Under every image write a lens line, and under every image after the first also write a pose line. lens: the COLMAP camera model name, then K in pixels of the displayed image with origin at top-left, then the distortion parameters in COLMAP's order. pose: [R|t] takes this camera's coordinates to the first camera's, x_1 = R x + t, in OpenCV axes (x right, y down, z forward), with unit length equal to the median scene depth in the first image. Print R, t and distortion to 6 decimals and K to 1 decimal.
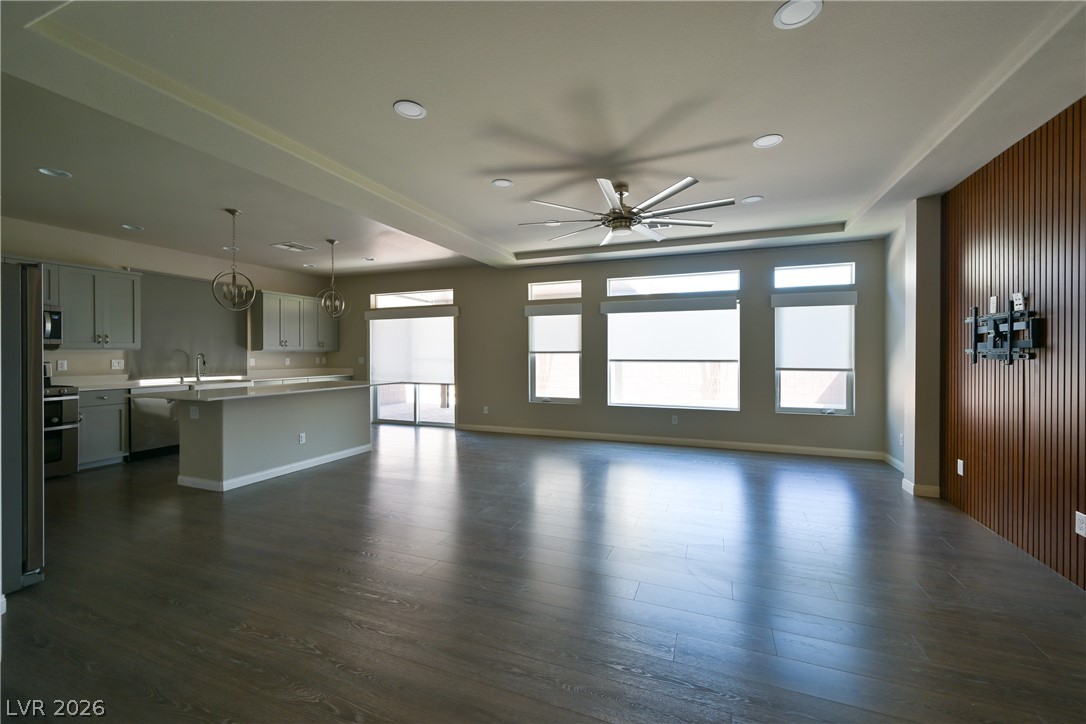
lens RADIAL K [[433.4, 0, 533.5], [0, 433.4, 355.1], [0, 0, 1]] dist [-0.000211, 0.000004]
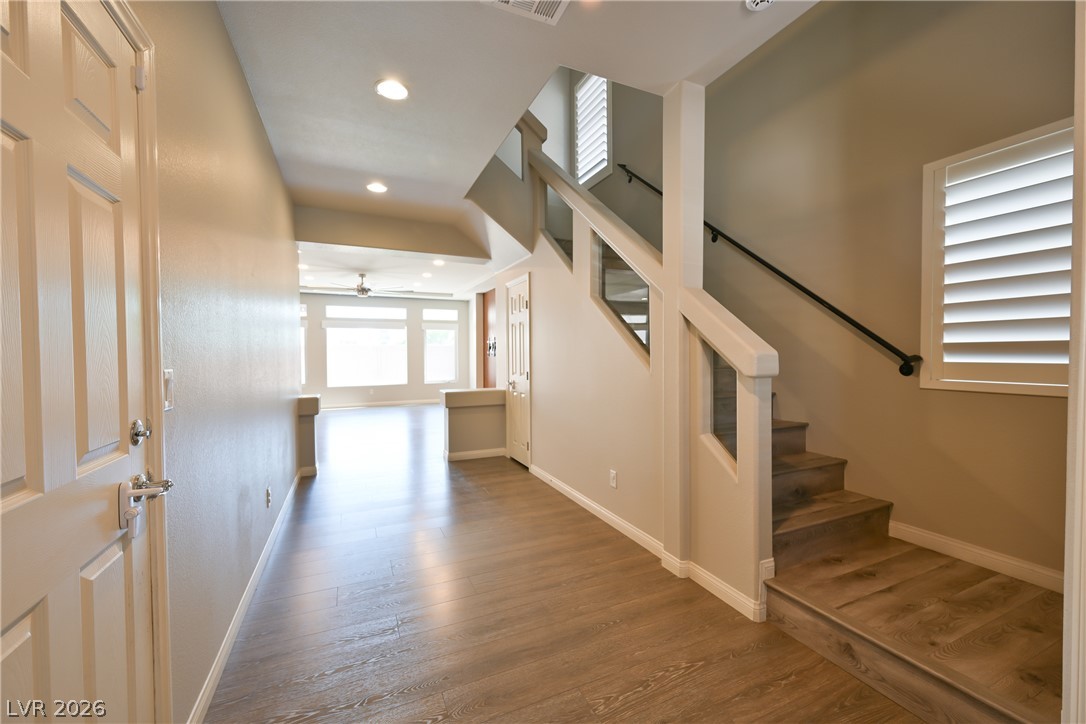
lens RADIAL K [[433.4, 0, 533.5], [0, 433.4, 355.1], [0, 0, 1]] dist [-0.000211, 0.000004]
pose [[0.707447, -0.004438, 0.706752, -0.474332], [0.003510, 0.999990, 0.002766, -0.000515], [-0.706757, 0.000524, 0.707456, -0.730369]]
